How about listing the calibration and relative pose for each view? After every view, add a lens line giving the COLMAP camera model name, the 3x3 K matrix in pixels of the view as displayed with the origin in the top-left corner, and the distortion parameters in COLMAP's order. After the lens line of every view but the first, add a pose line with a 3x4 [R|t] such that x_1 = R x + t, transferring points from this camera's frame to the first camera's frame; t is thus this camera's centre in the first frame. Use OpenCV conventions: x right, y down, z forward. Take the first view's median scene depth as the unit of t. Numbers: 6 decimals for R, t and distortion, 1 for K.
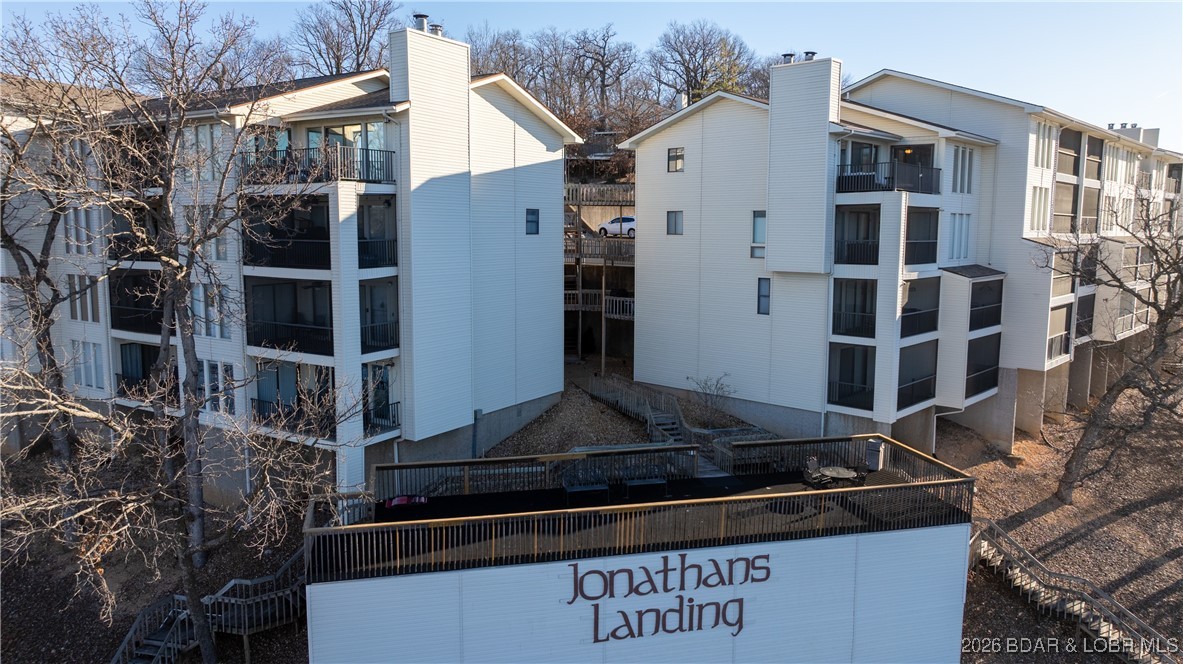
lens RADIAL K [[831.6, 0, 596.0], [0, 831.6, 337.7], [0, 0, 1]] dist [-0.017815, 0.007931]
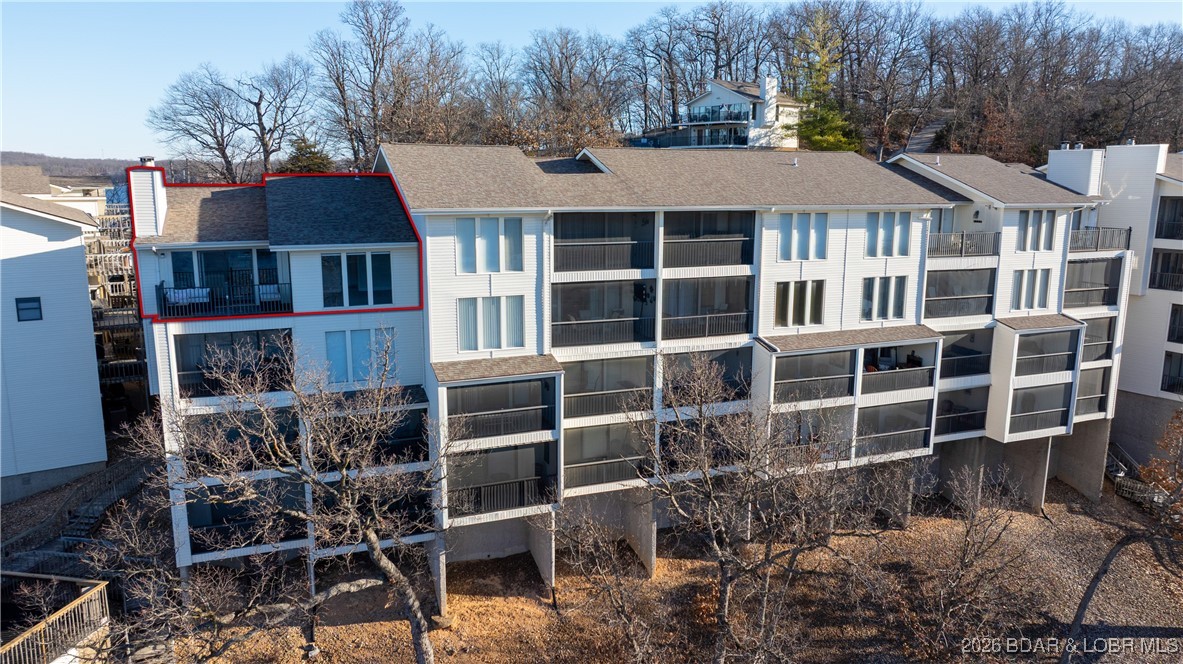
lens RADIAL K [[831.6, 0, 599.6], [0, 831.6, 330.2], [0, 0, 1]] dist [-0.017815, 0.007931]
pose [[0.906738, 0.077711, -0.414472, 1.122277], [-0.056487, 0.996398, 0.063243, -0.239620], [0.417894, -0.033932, 0.907862, 0.367576]]
